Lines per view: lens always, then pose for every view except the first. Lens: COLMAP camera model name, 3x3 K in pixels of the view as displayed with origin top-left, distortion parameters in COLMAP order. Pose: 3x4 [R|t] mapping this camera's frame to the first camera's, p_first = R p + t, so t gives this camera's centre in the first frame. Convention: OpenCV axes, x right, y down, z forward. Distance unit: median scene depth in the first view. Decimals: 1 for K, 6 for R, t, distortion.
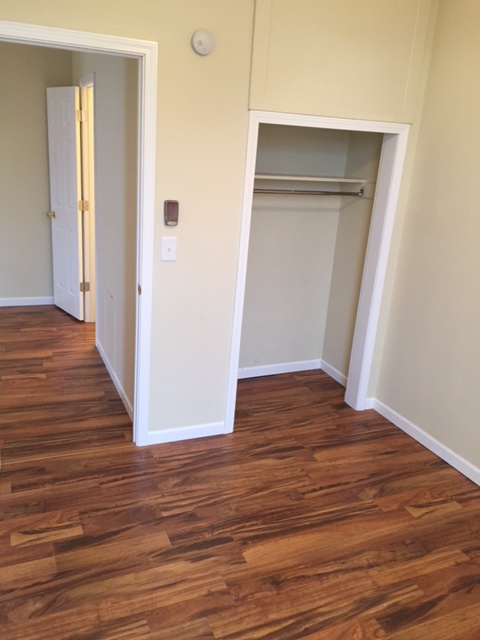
lens RADIAL K [[560.3, 0, 242.4], [0, 560.3, 327.0], [0, 0, 1]] dist [0.109395, -0.187722]
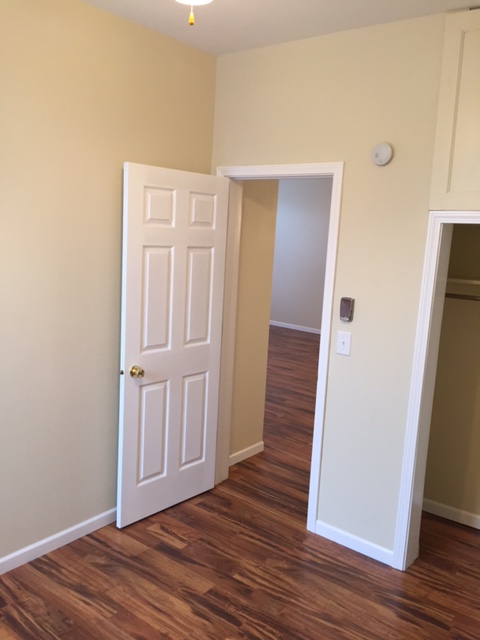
lens RADIAL K [[560.3, 0, 242.4], [0, 560.3, 327.0], [0, 0, 1]] dist [0.109395, -0.187722]
pose [[0.460998, 0.096034, -0.882189, 0.736776], [-0.285312, 0.957384, -0.044874, -0.071316], [0.840284, 0.272386, 0.468752, 0.365775]]
